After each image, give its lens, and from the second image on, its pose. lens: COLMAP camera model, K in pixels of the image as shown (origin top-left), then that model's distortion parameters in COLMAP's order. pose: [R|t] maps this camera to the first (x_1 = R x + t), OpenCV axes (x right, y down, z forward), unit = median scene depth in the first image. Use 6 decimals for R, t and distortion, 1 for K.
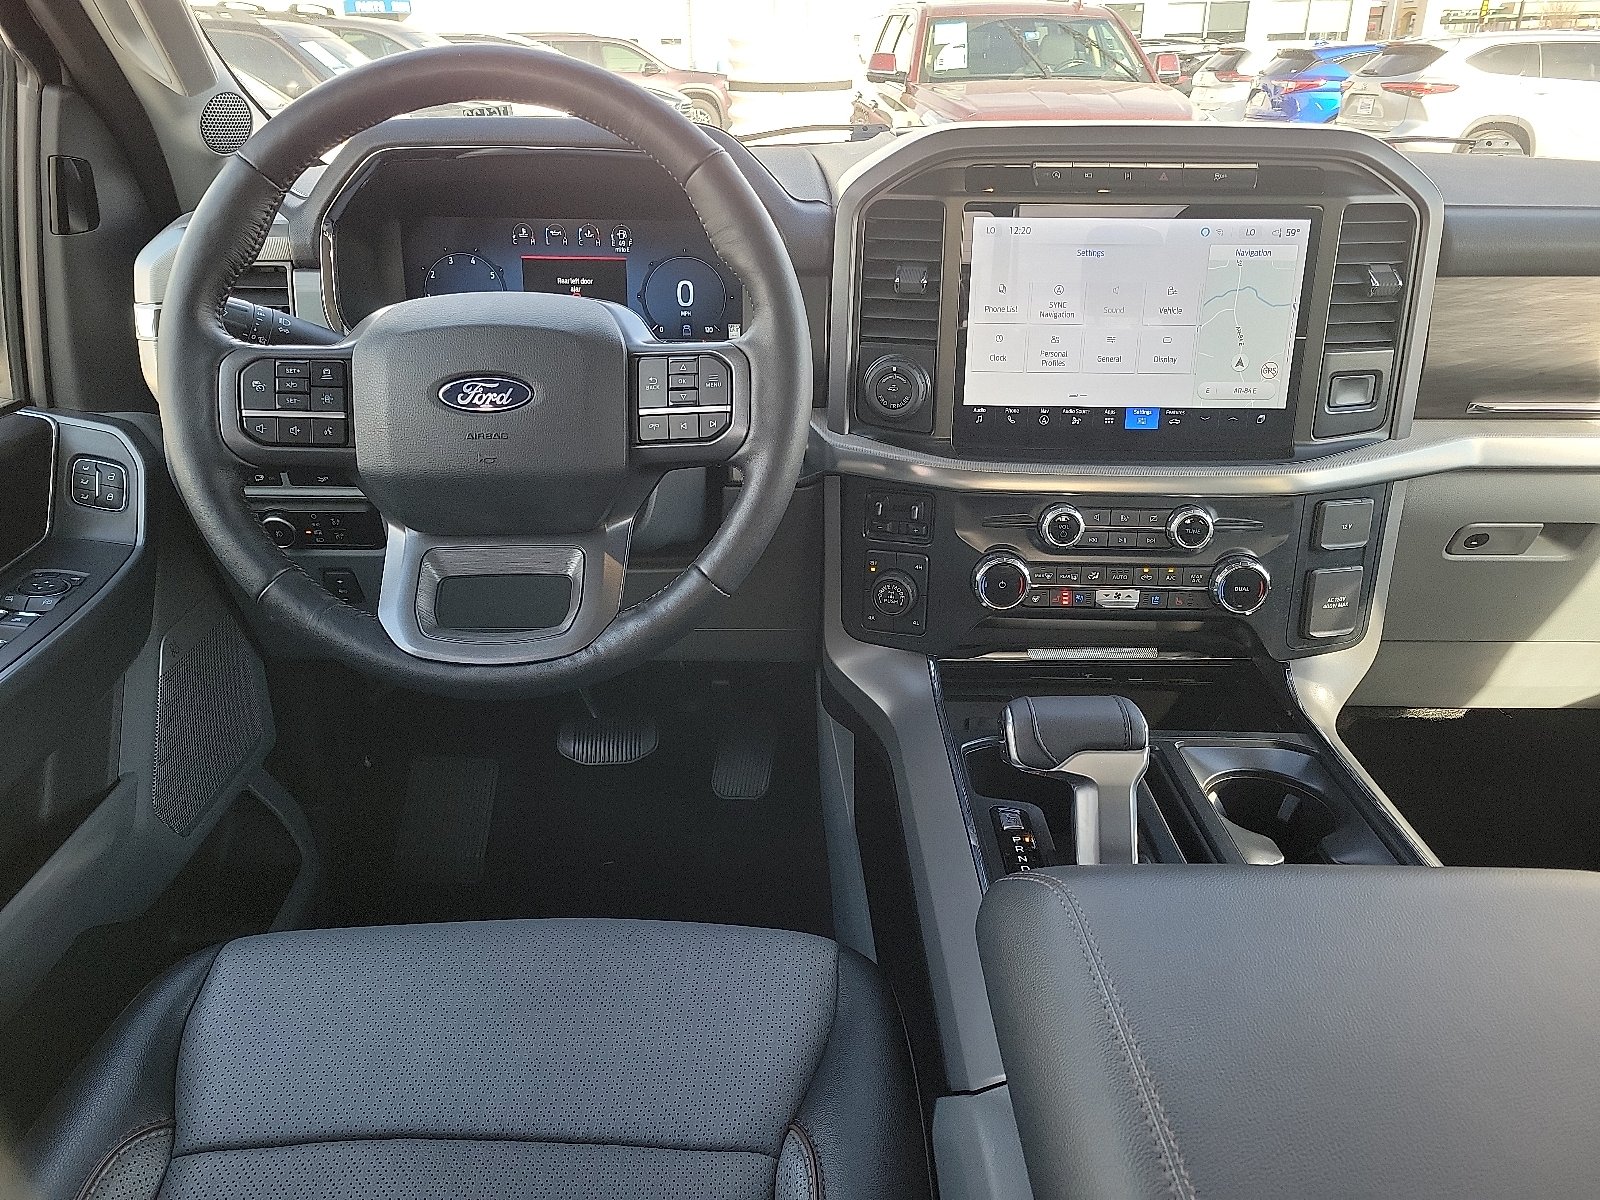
lens RADIAL K [[1226.7, 0, 800.3], [0, 1226.7, 611.8], [0, 0, 1]] dist [0.060449, -0.045551]
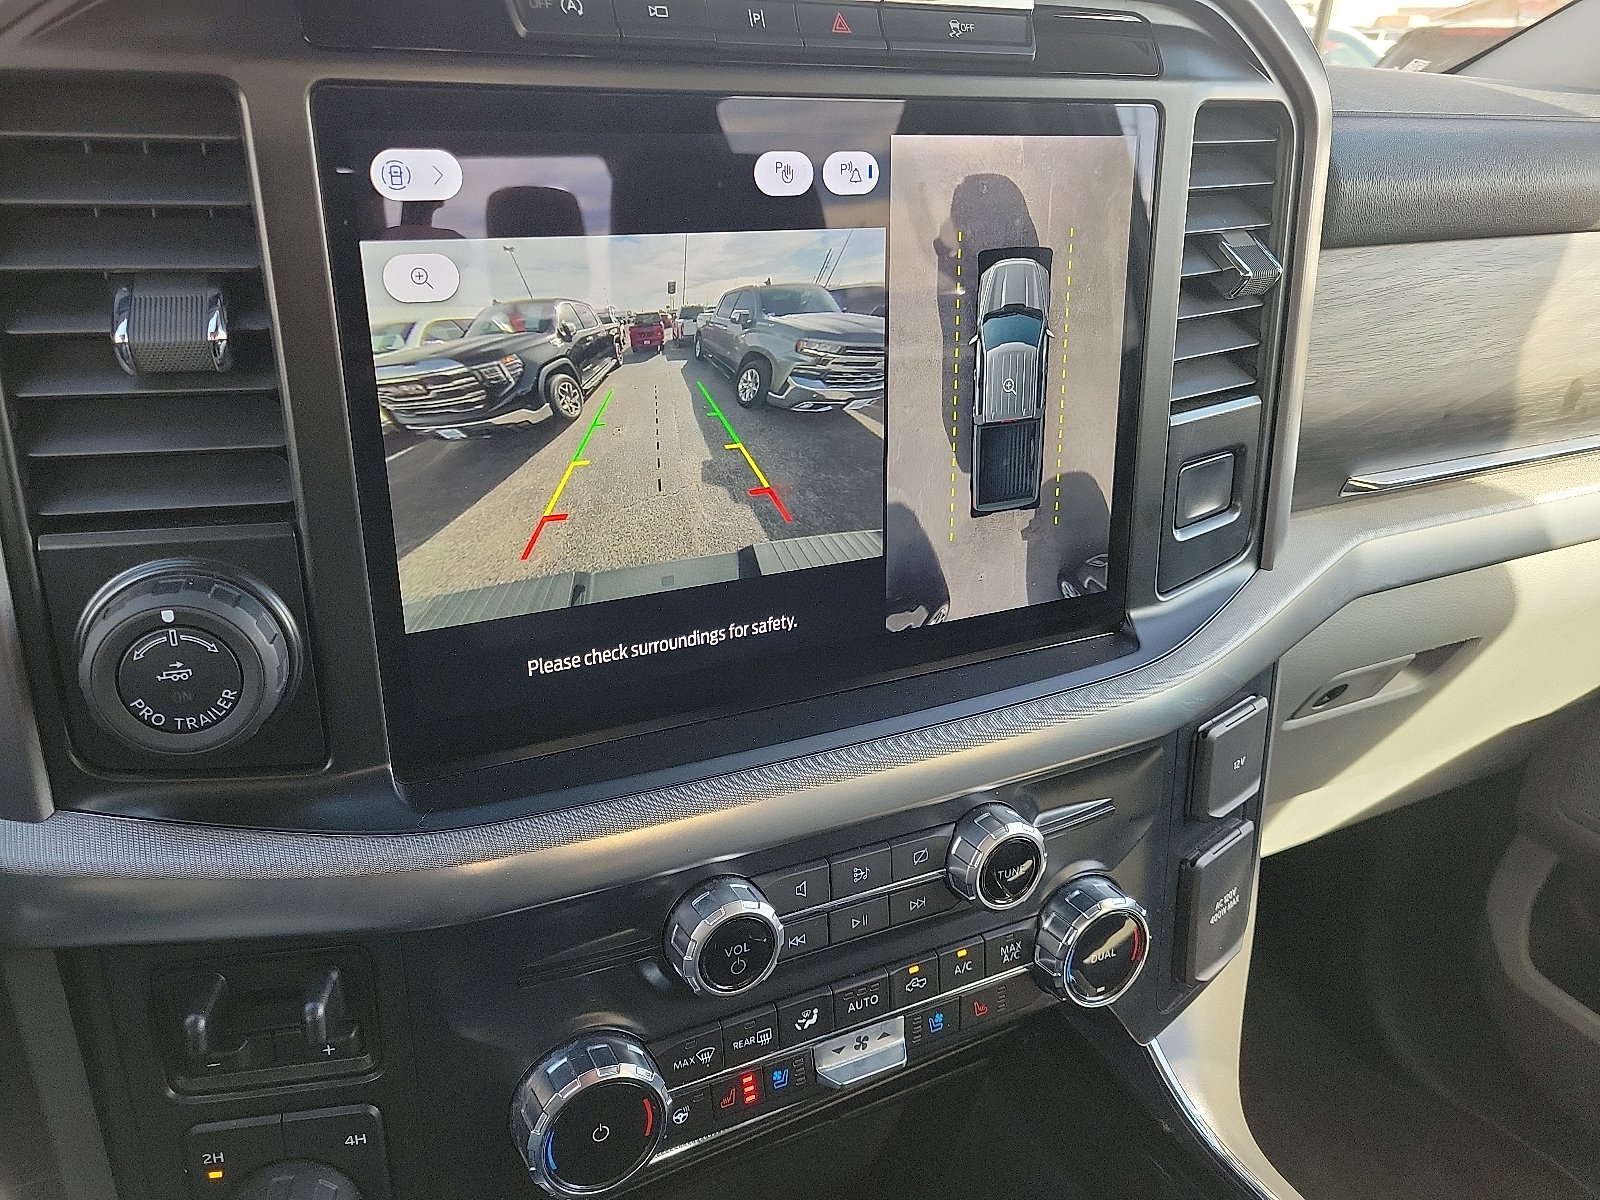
lens RADIAL K [[1226.7, 0, 771.7], [0, 1226.7, 591.6], [0, 0, 1]] dist [0.060449, -0.045551]
pose [[0.891778, -0.163466, 0.421912, 0.080127], [0.158401, 0.986241, 0.047303, -0.191209], [-0.423840, 0.024647, 0.905402, 0.639485]]
